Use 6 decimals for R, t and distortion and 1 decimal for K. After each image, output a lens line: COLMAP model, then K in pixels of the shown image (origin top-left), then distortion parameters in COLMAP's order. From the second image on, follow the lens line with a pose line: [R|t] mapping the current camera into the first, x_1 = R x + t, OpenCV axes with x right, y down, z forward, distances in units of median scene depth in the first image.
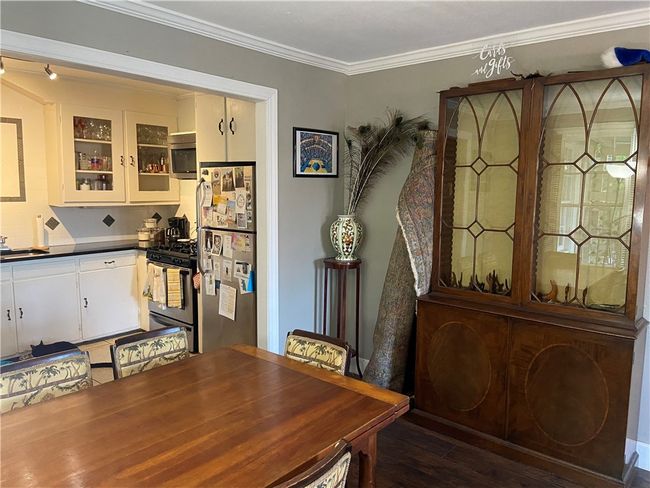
lens RADIAL K [[488.4, 0, 324.8], [0, 488.4, 244.9], [0, 0, 1]] dist [0.057325, -0.033058]
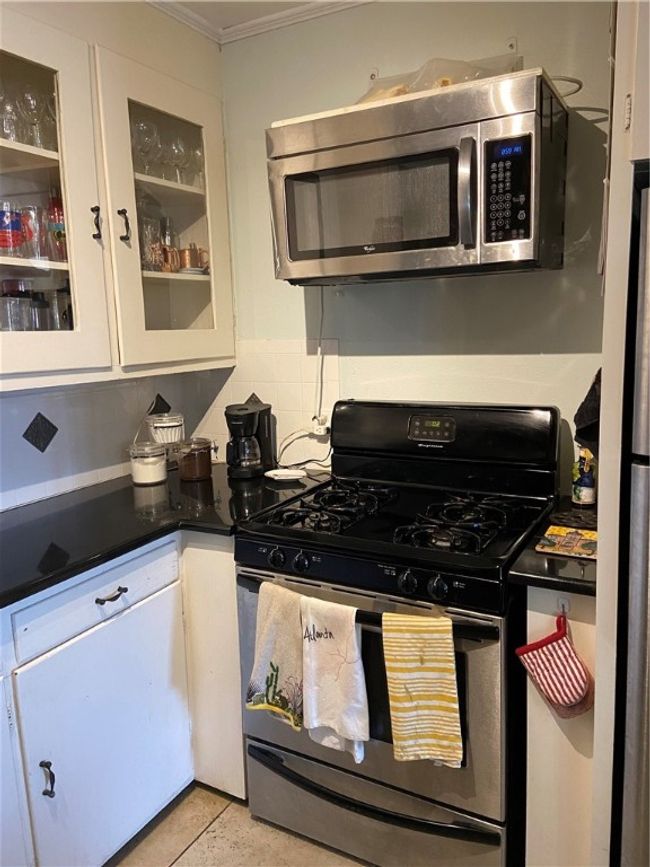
lens RADIAL K [[651.4, 0, 324.1], [0, 651.4, 427.6], [0, 0, 1]] dist [0.057325, -0.033058]
pose [[0.975943, -0.070578, 0.206287, -0.371913], [0.064709, 0.997288, 0.035068, -0.058168], [-0.208203, -0.020876, 0.977863, 0.597846]]
